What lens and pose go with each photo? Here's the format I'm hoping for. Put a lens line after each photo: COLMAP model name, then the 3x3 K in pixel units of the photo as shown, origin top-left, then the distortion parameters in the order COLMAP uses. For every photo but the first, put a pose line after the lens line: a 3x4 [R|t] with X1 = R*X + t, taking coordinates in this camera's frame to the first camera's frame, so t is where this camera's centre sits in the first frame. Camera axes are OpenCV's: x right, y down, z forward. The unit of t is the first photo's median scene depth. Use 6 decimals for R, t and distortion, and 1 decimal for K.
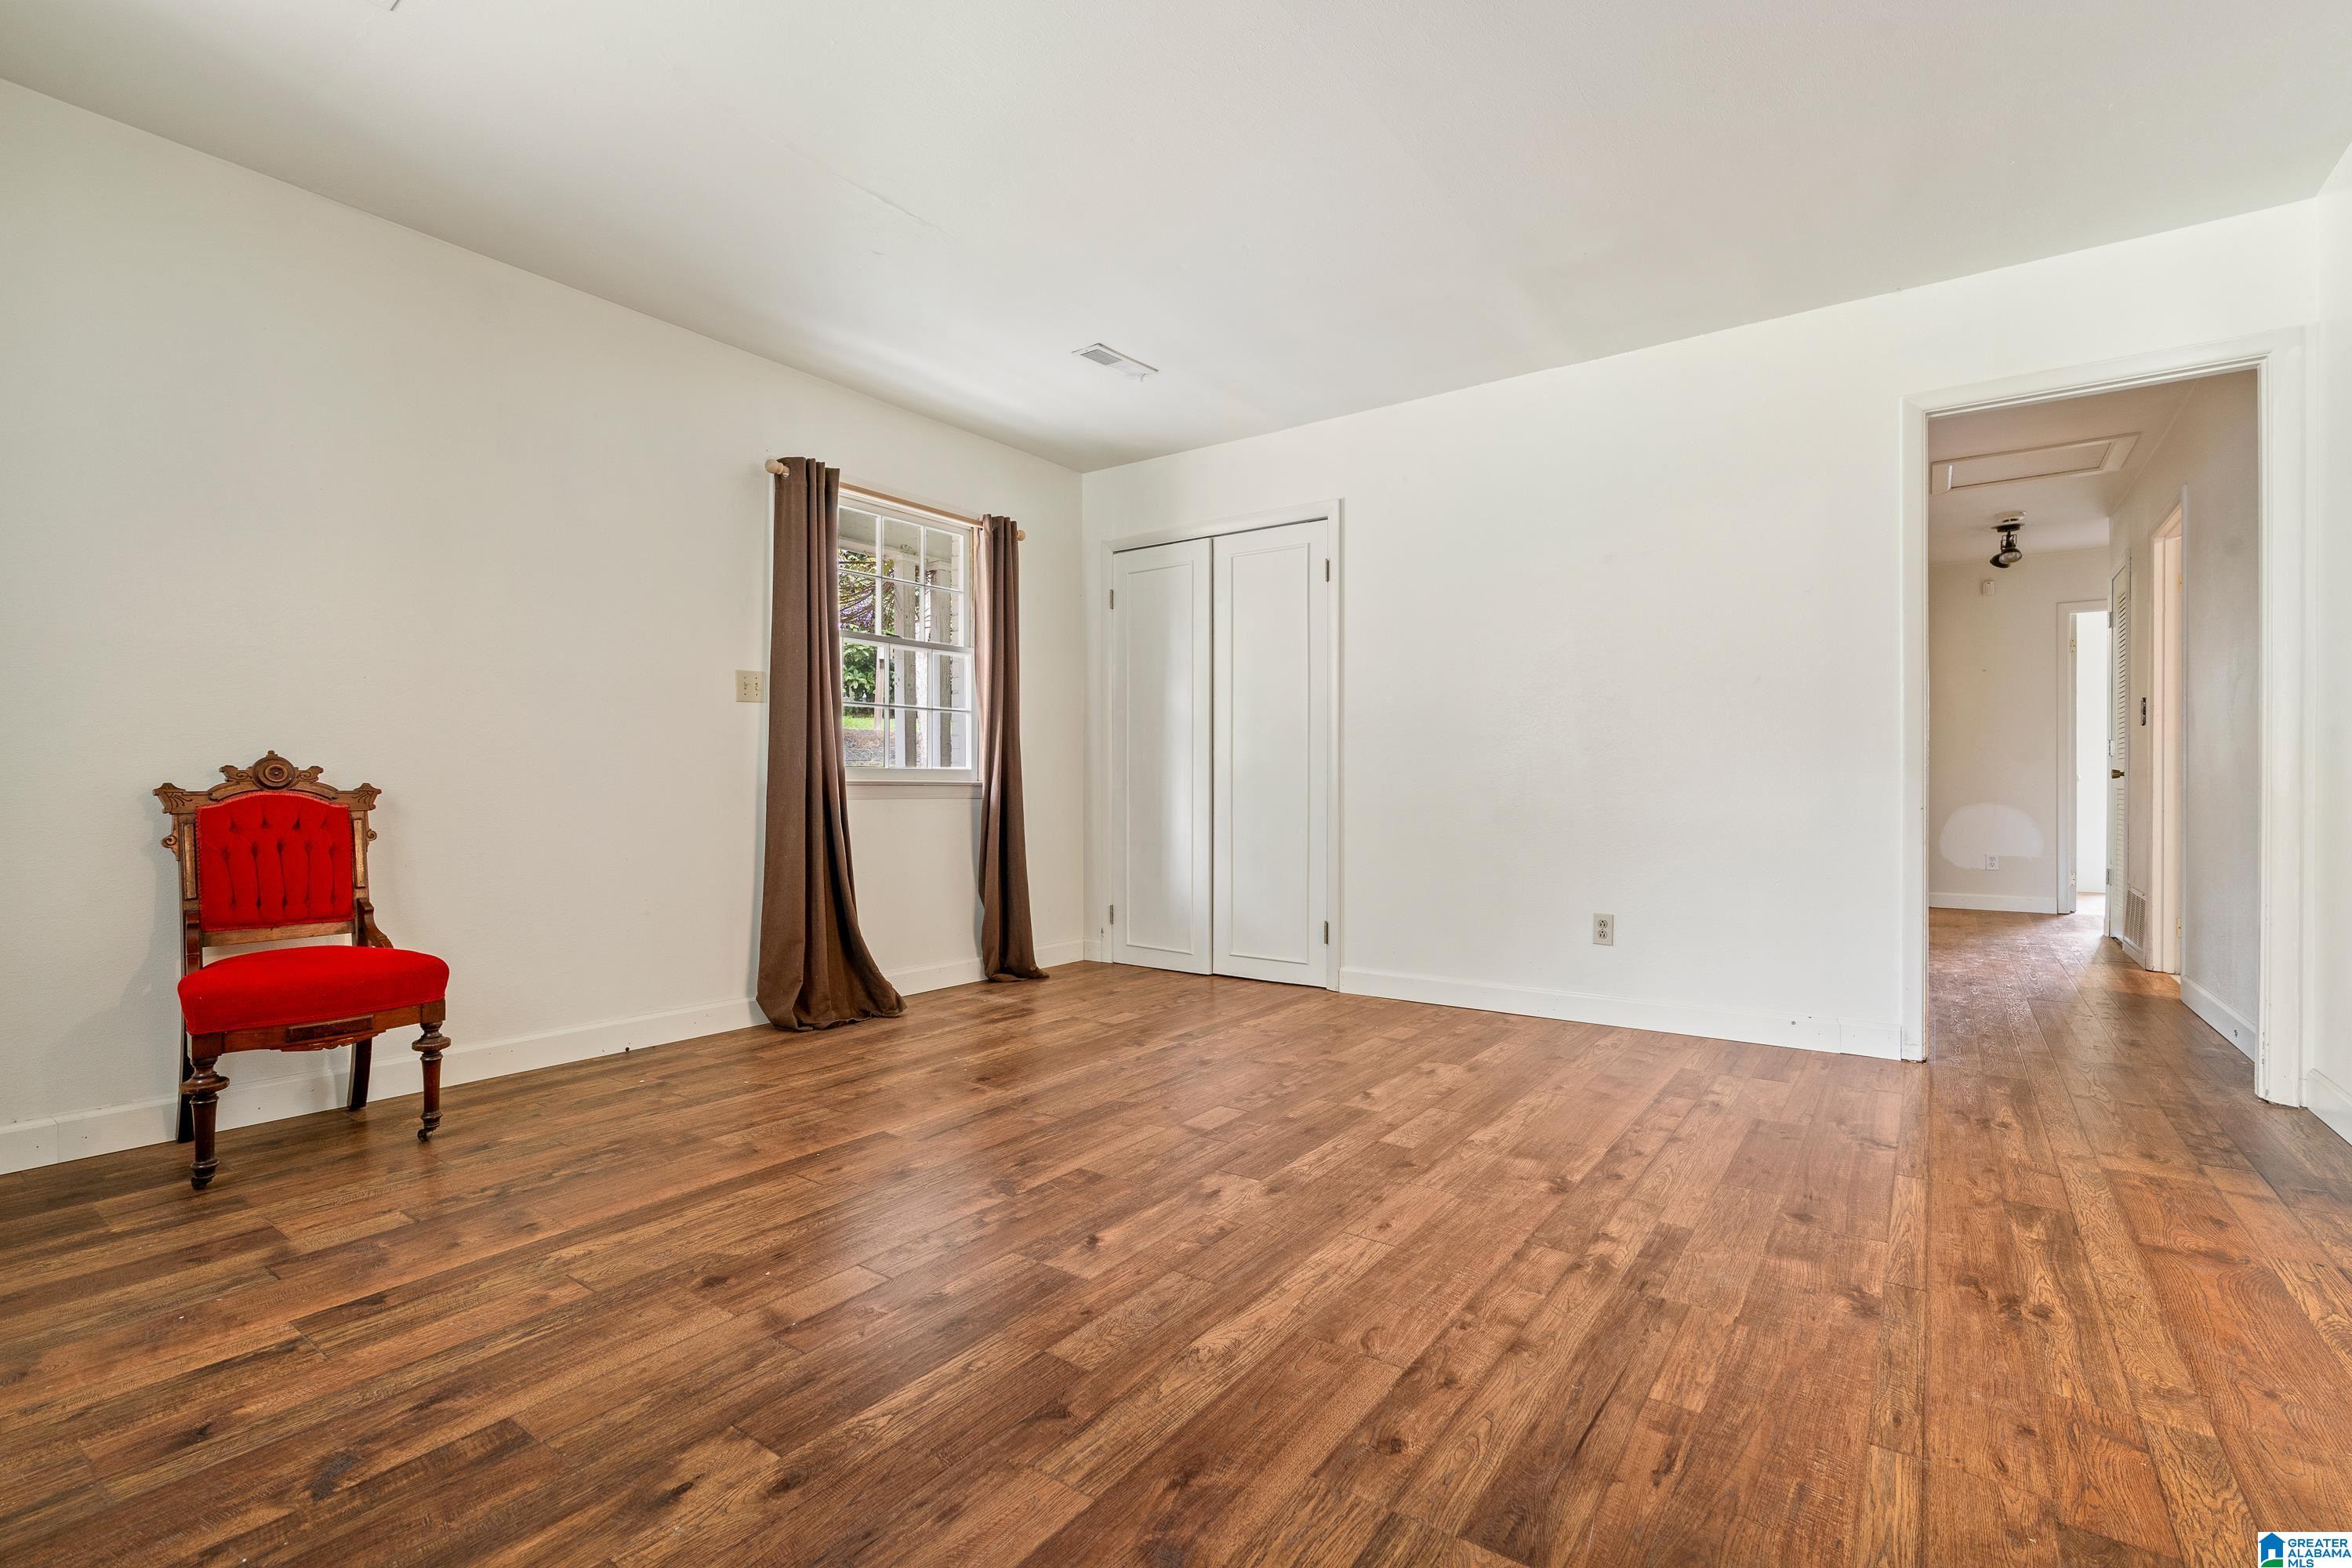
lens RADIAL K [[1047.0, 0, 1173.2], [0, 1047.0, 798.5], [0, 0, 1]] dist [-0.000901, -0.000570]
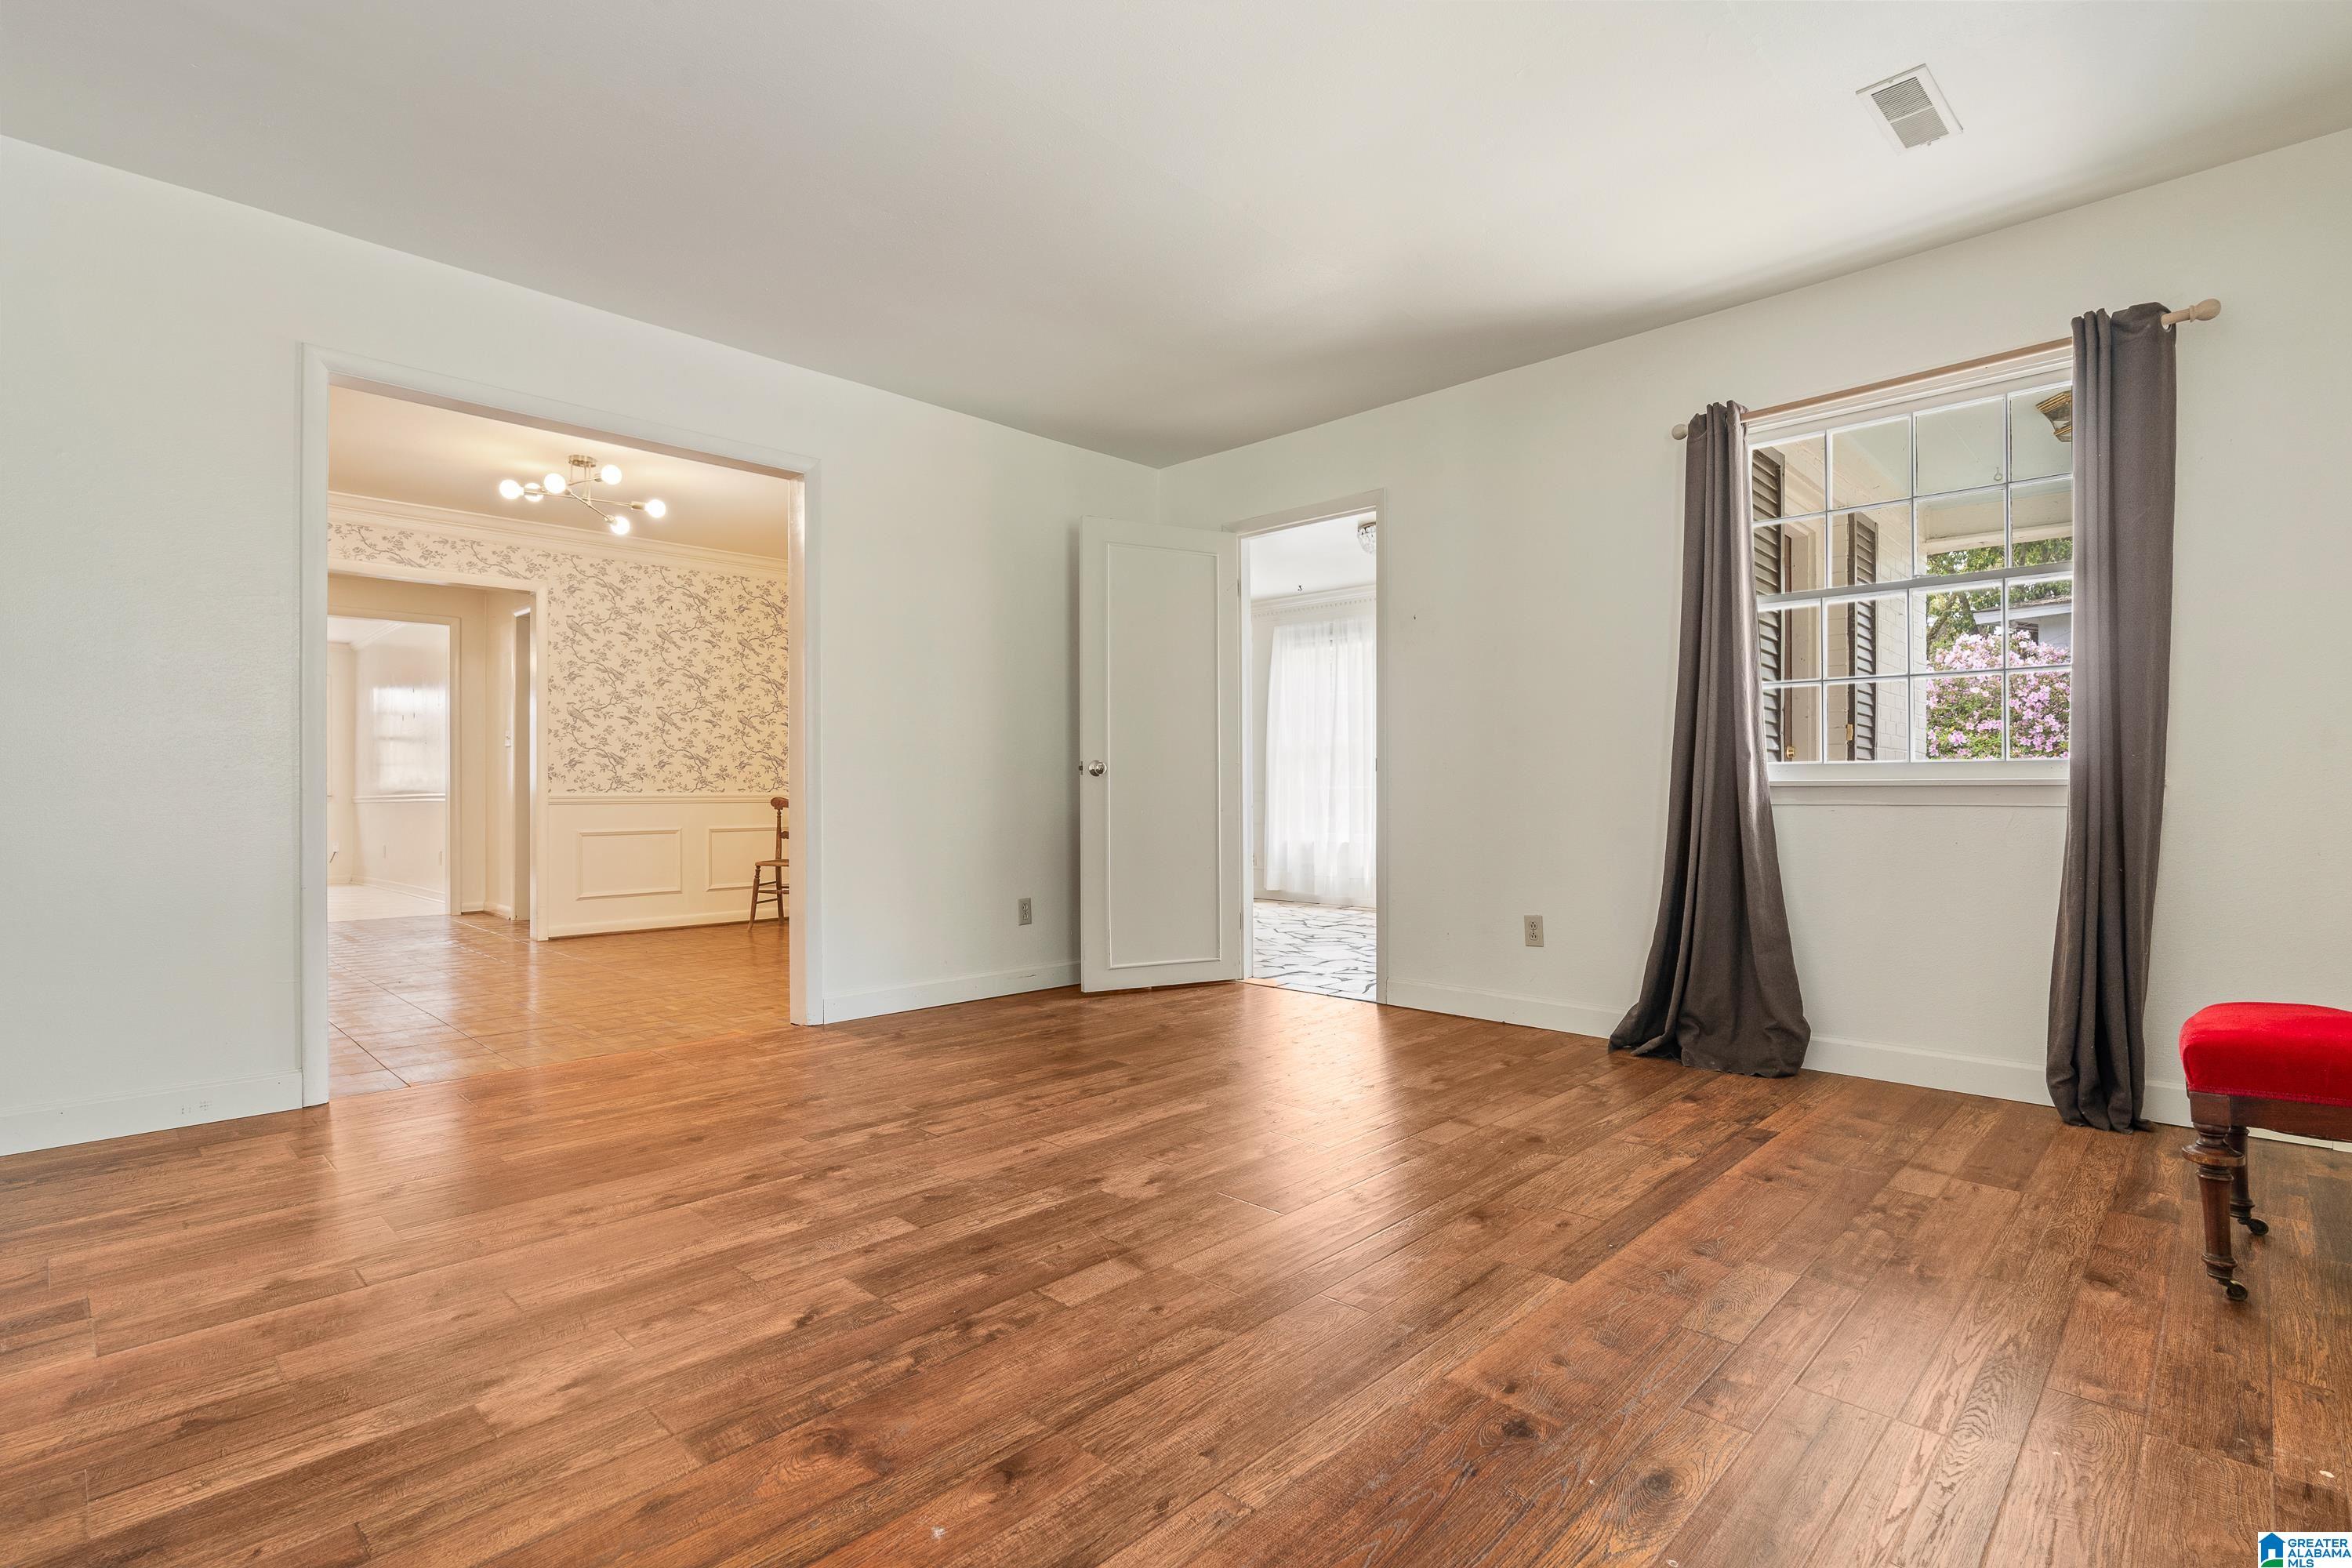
lens RADIAL K [[1142.1, 0, 1178.2], [0, 1142.1, 780.2], [0, 0, 1]] dist [-0.002263, -0.000177]
pose [[-0.989967, 0.002885, 0.141270, -0.161518], [0.003240, 0.999992, 0.002286, -0.027068], [-0.141262, 0.002721, -0.989968, 2.315882]]
